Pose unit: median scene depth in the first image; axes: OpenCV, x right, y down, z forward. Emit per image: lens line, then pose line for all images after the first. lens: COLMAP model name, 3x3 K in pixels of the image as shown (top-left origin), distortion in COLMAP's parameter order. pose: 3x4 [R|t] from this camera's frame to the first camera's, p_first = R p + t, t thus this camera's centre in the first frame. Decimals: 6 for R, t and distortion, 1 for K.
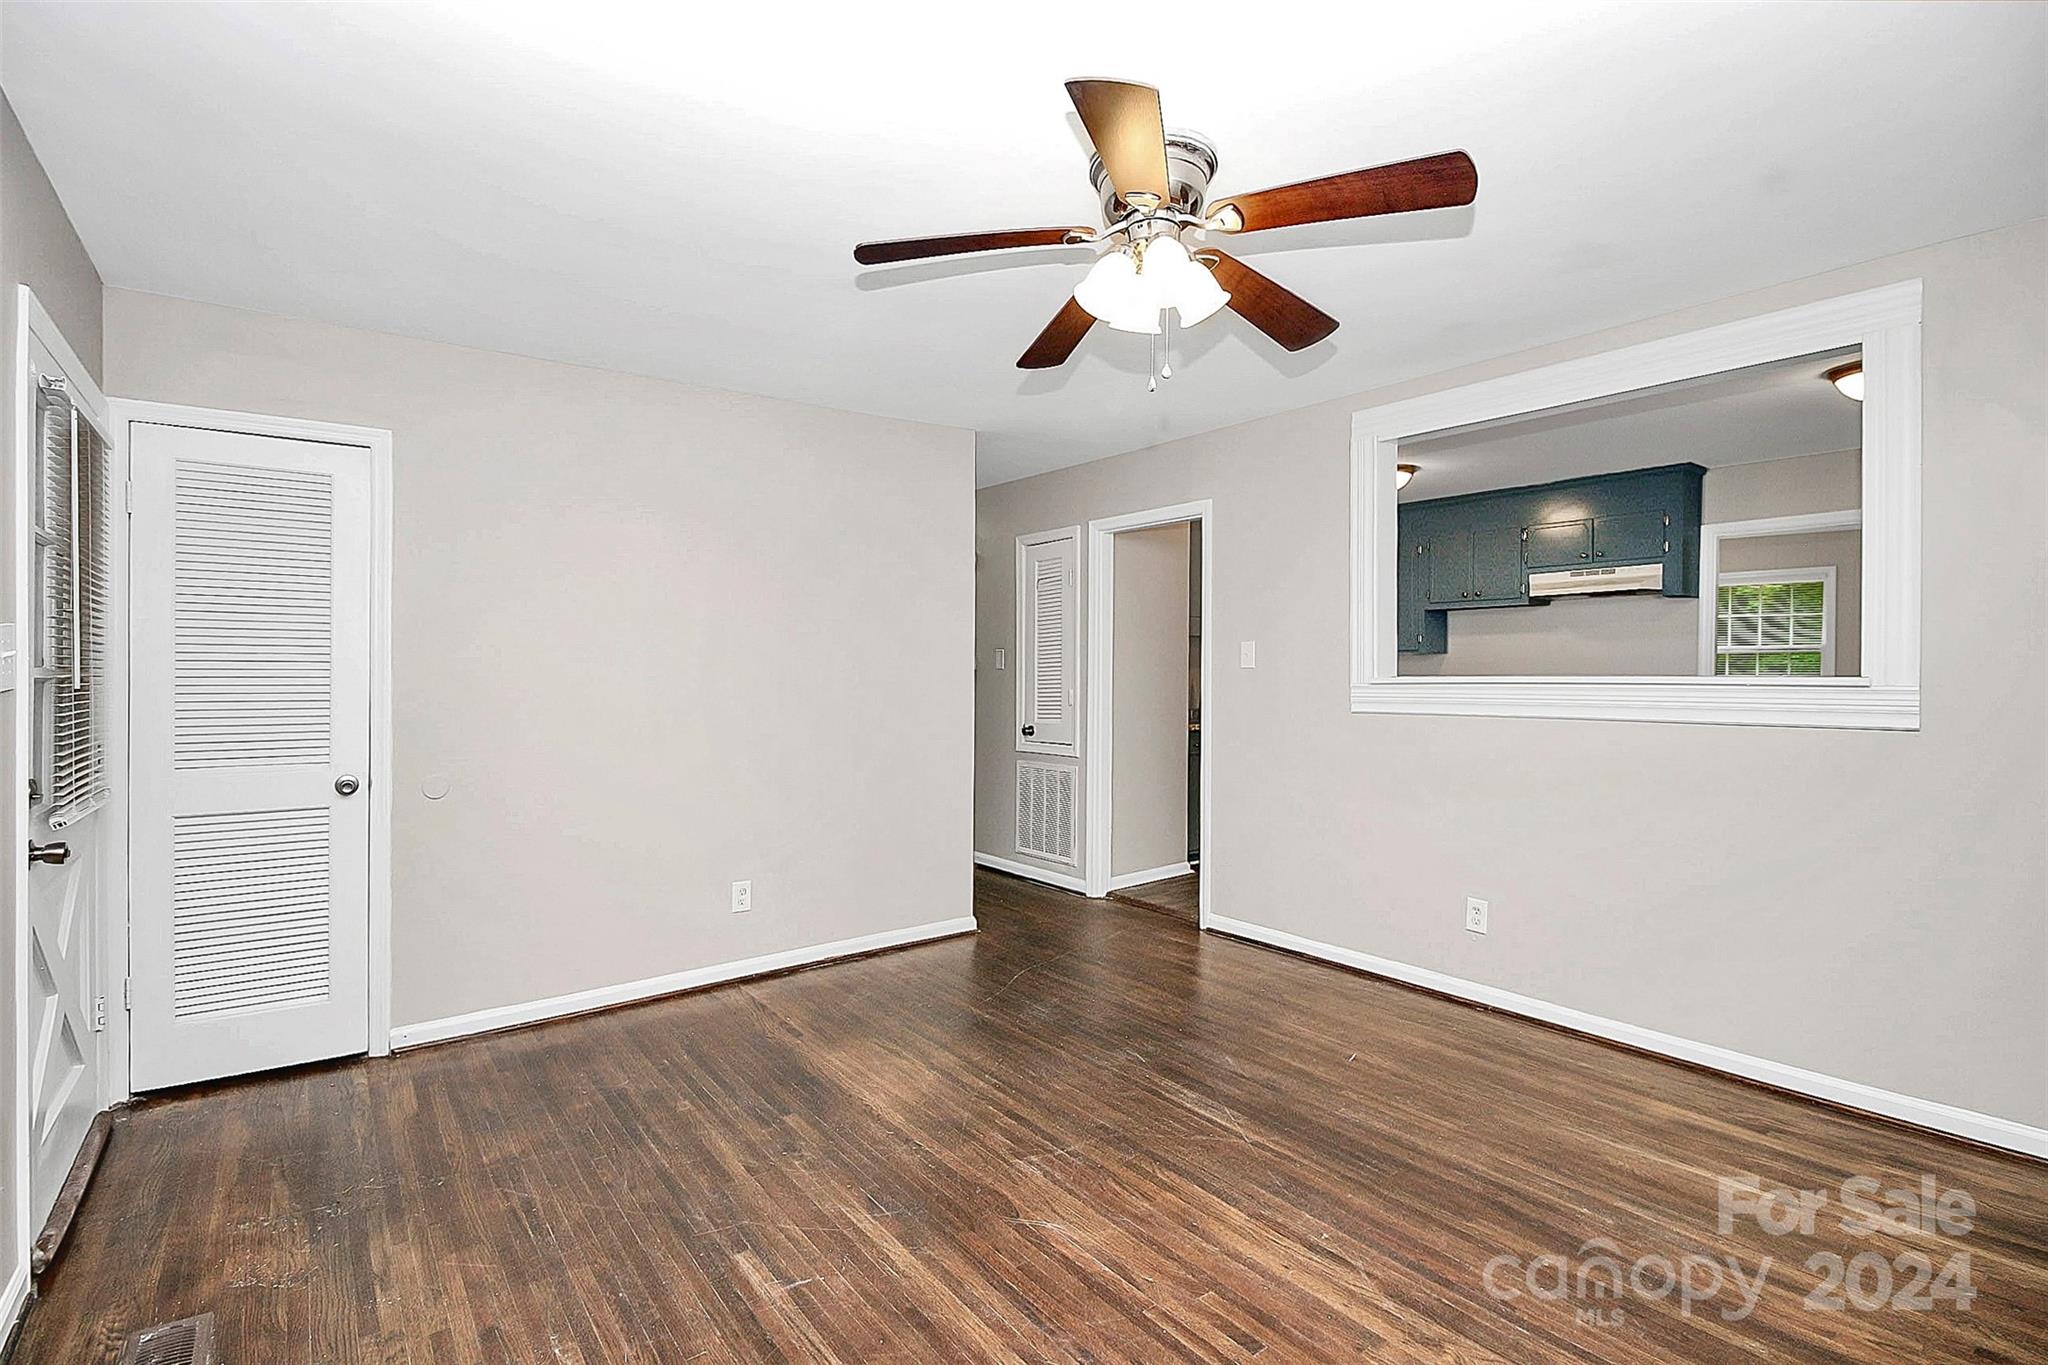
lens RADIAL K [[985.0, 0, 1017.2], [0, 985.0, 658.1], [0, 0, 1]] dist [0.003390, -0.006622]
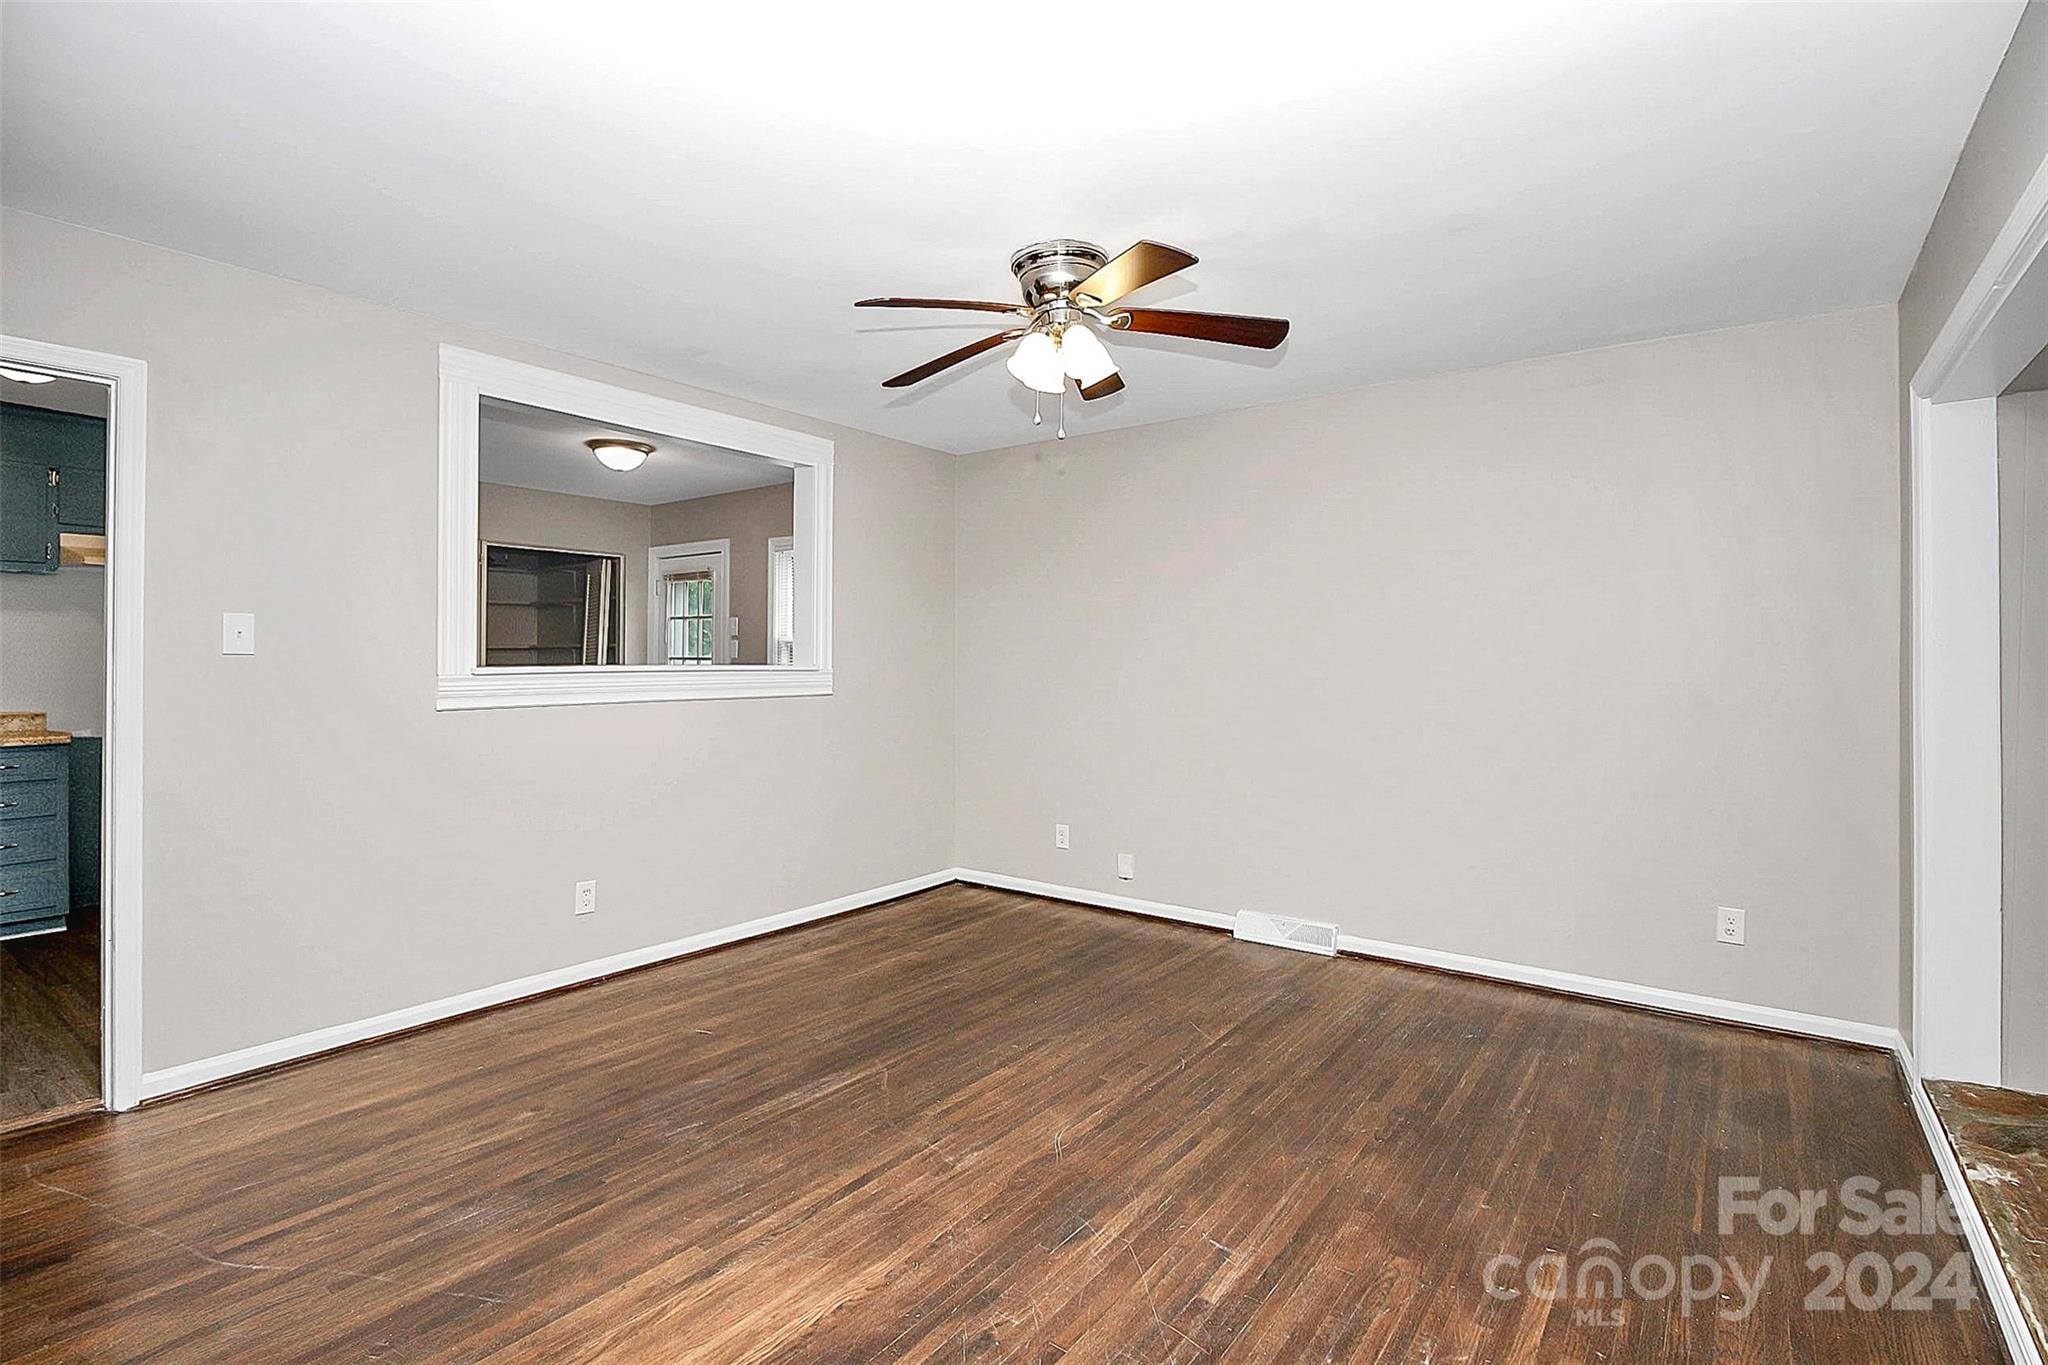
lens RADIAL K [[945.4, 0, 1056.6], [0, 945.4, 681.5], [0, 0, 1]] dist [0.002065, 0.000139]
pose [[-0.305573, -0.010231, 0.952114, -0.809432], [-0.010712, 0.999916, 0.007306, 0.028503], [-0.952109, -0.007966, -0.305656, 1.075831]]
